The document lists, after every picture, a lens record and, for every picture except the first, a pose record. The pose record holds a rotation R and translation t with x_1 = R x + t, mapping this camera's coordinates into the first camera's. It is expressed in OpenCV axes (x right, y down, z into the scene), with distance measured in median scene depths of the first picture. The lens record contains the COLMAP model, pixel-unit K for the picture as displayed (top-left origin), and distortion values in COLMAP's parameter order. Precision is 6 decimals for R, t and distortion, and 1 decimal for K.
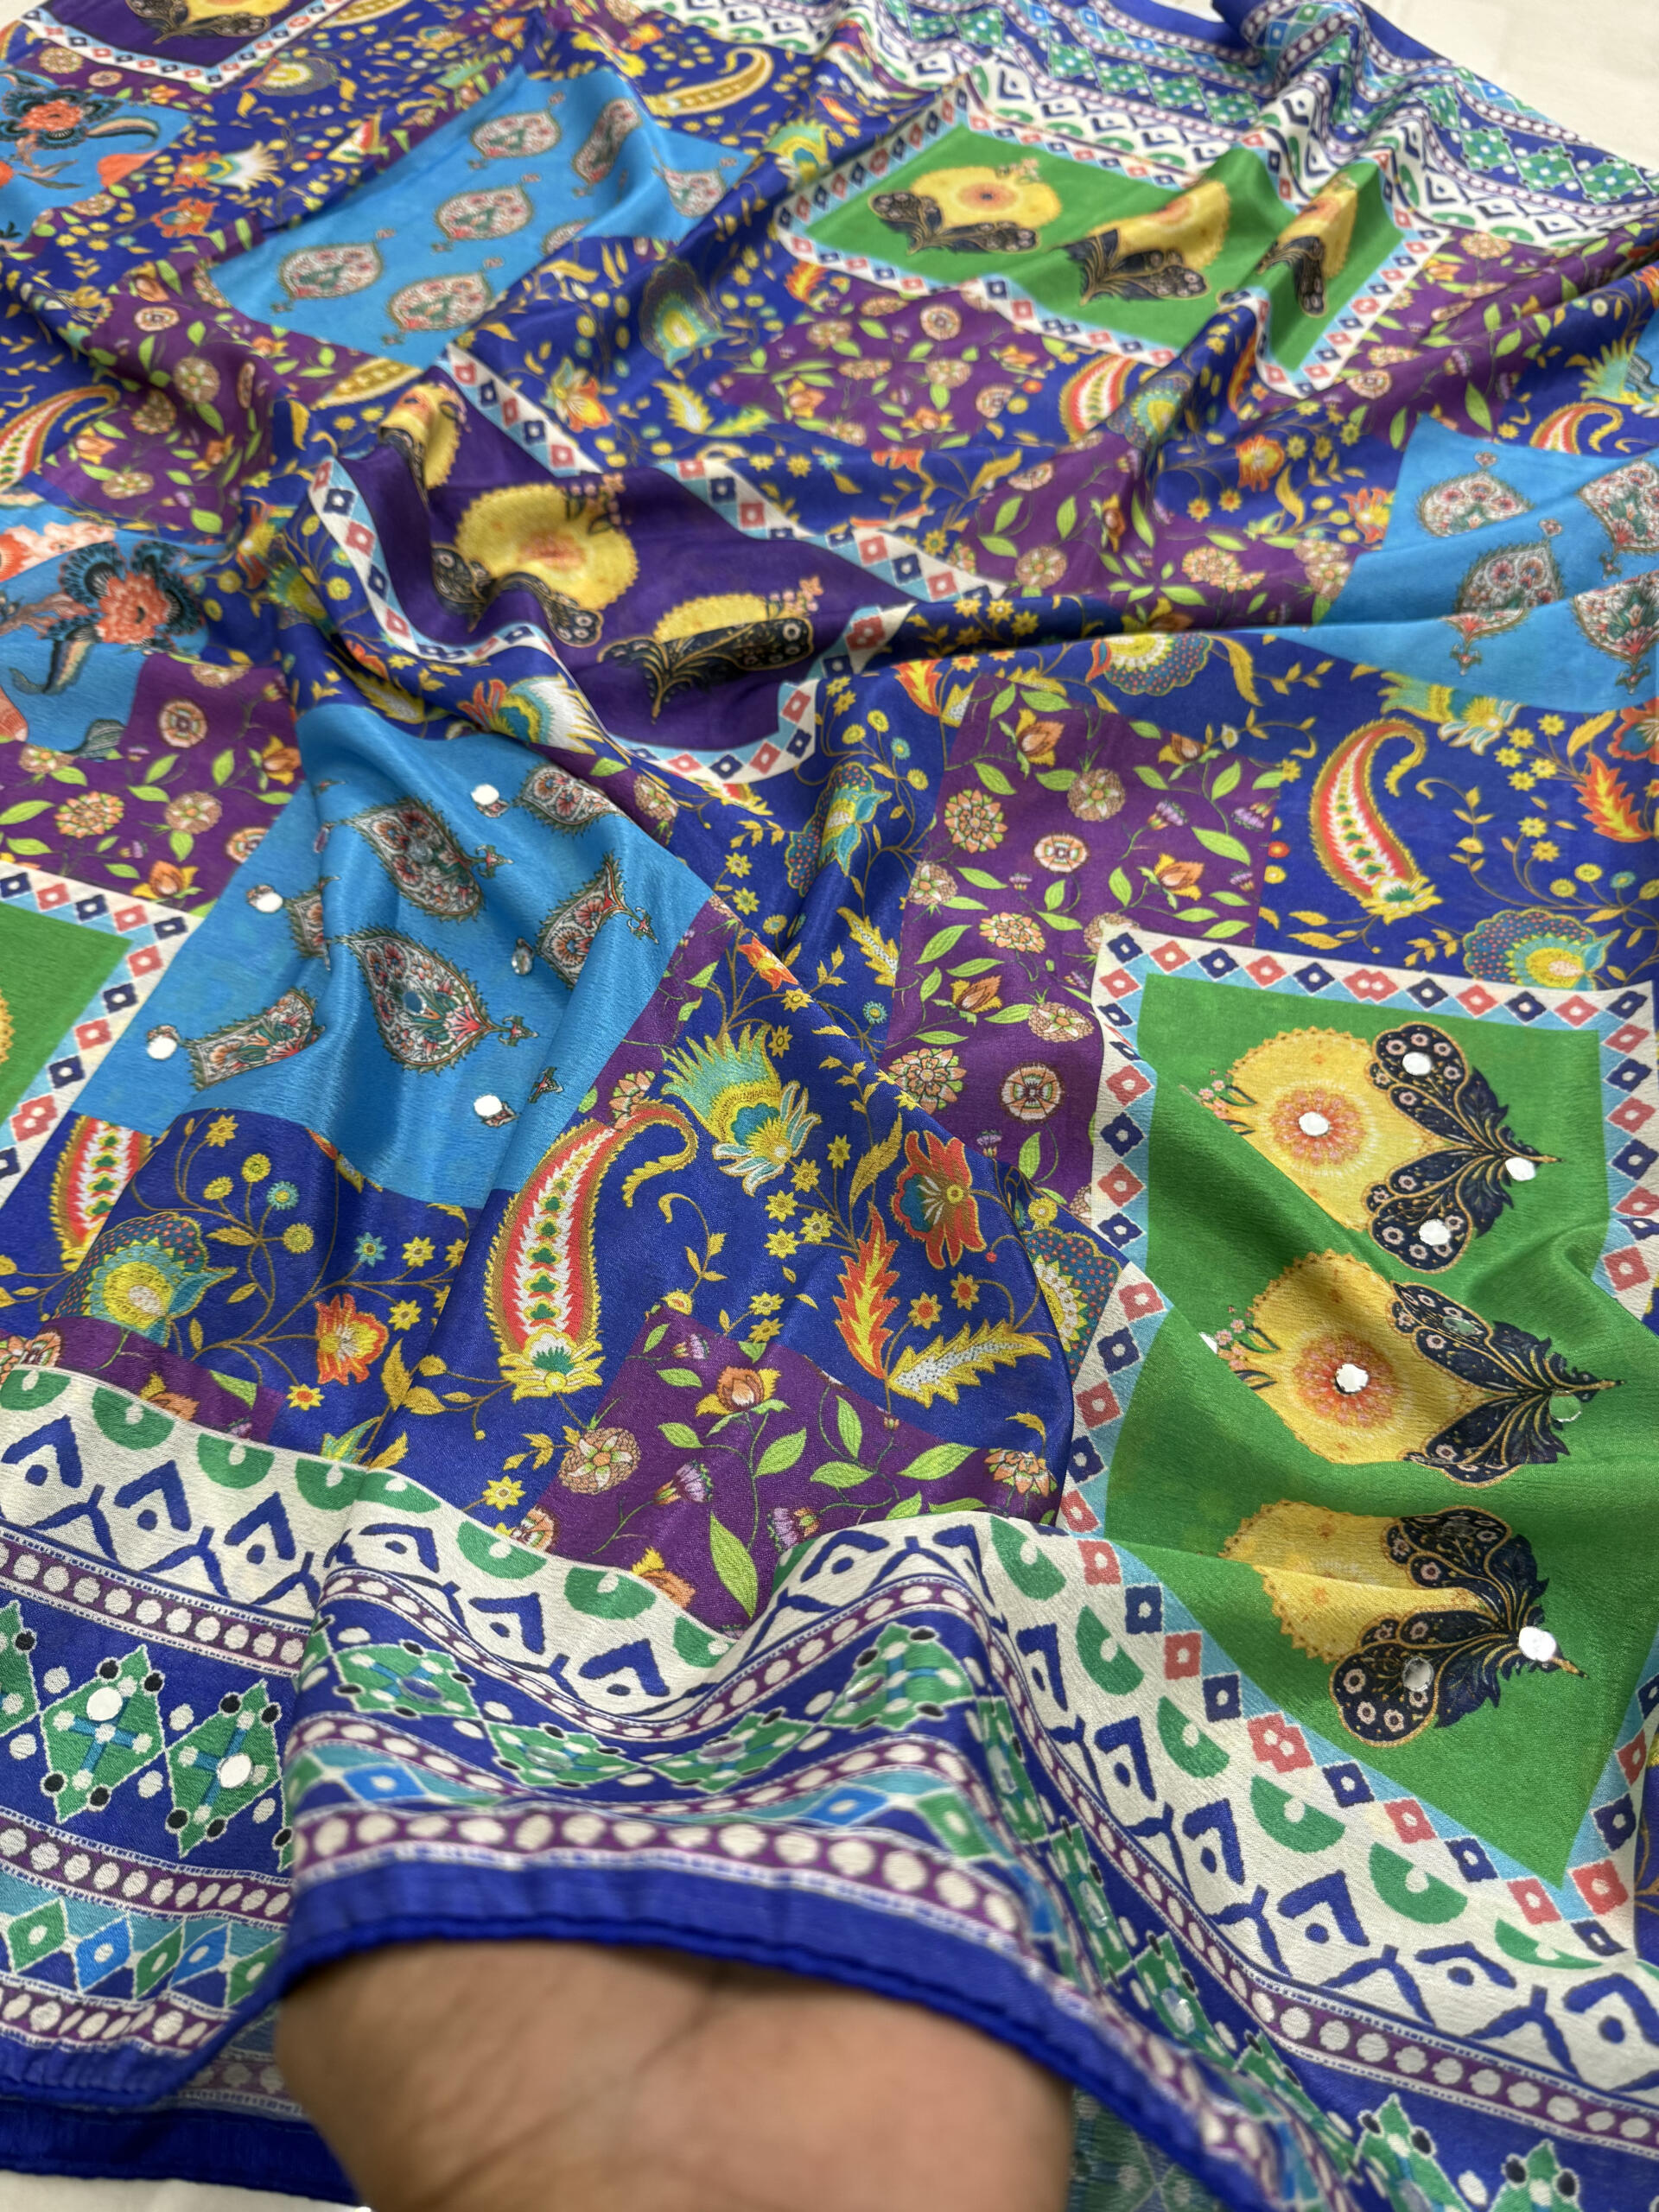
lens RADIAL K [[1524.1, 0, 829.5], [0, 1524.1, 1106.0], [0, 0, 1]] dist [-0.030193, 0.002763]
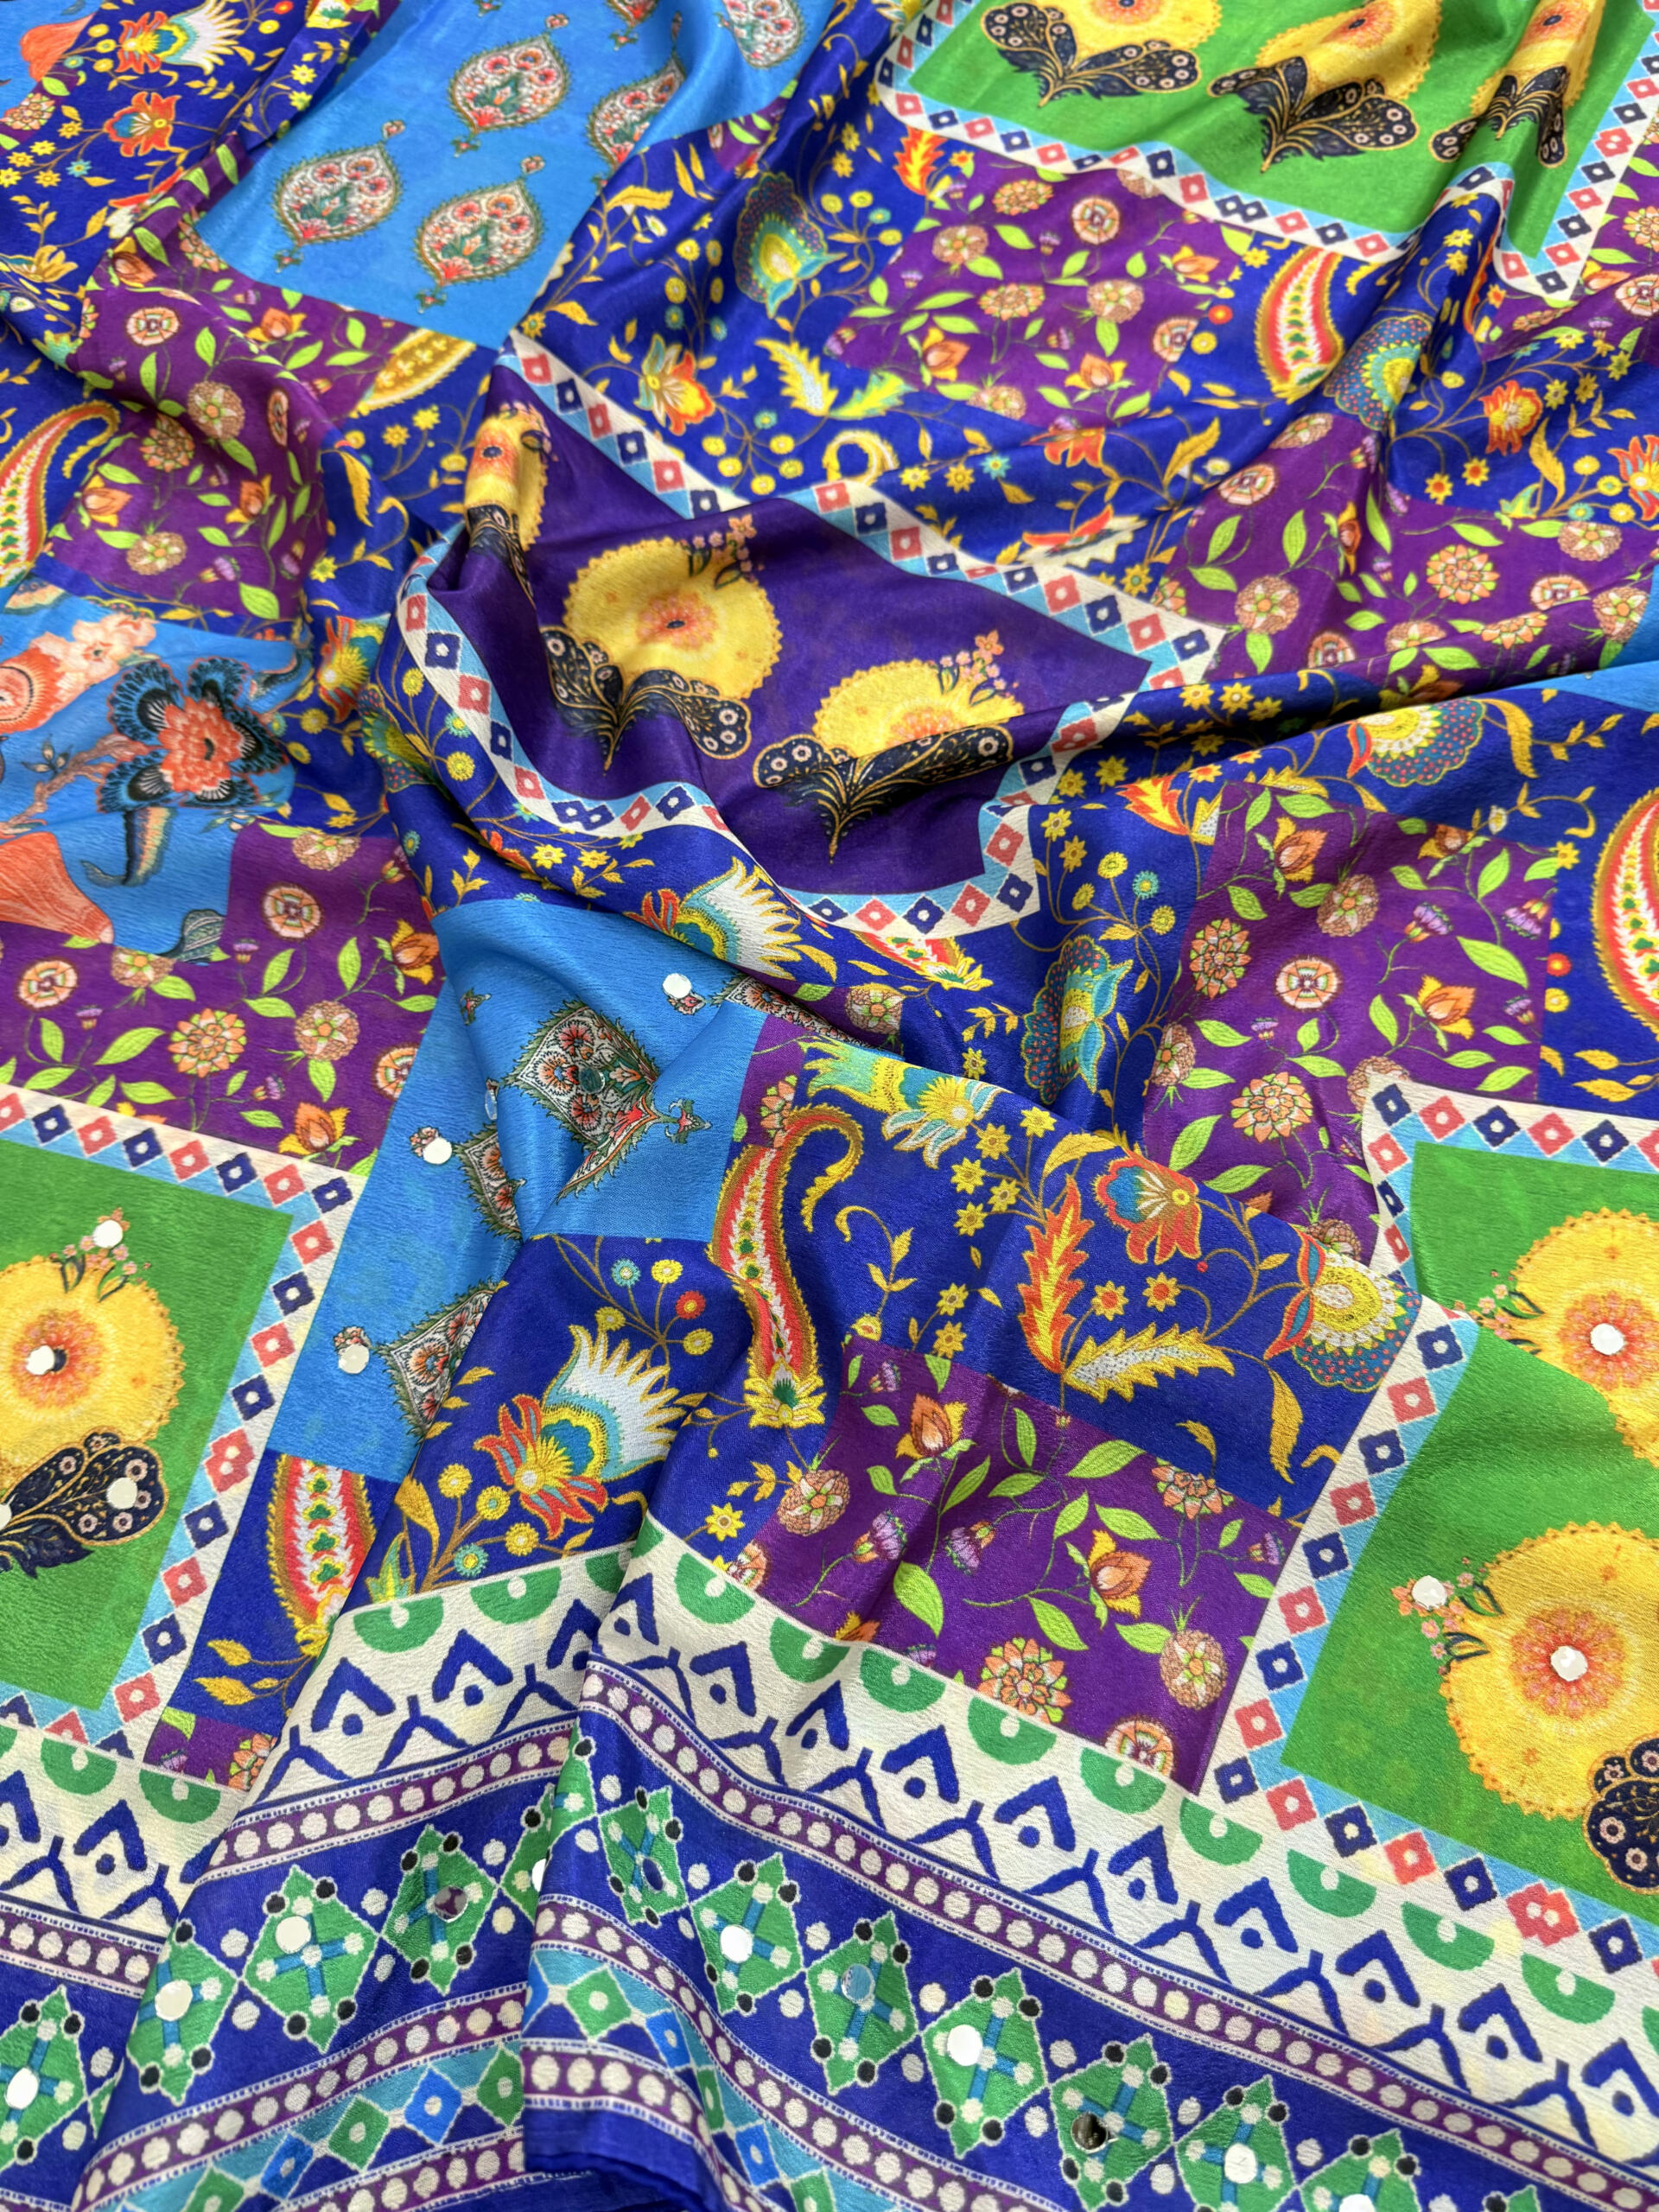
lens RADIAL K [[1503.1, 0, 829.5], [0, 1503.1, 1106.0], [0, 0, 1]] dist [-0.027641, 0.005907]
pose [[0.997171, -0.071518, -0.023150, -0.093948], [0.074853, 0.973022, 0.218231, -0.264505], [0.006918, -0.219347, 0.975622, 0.124163]]
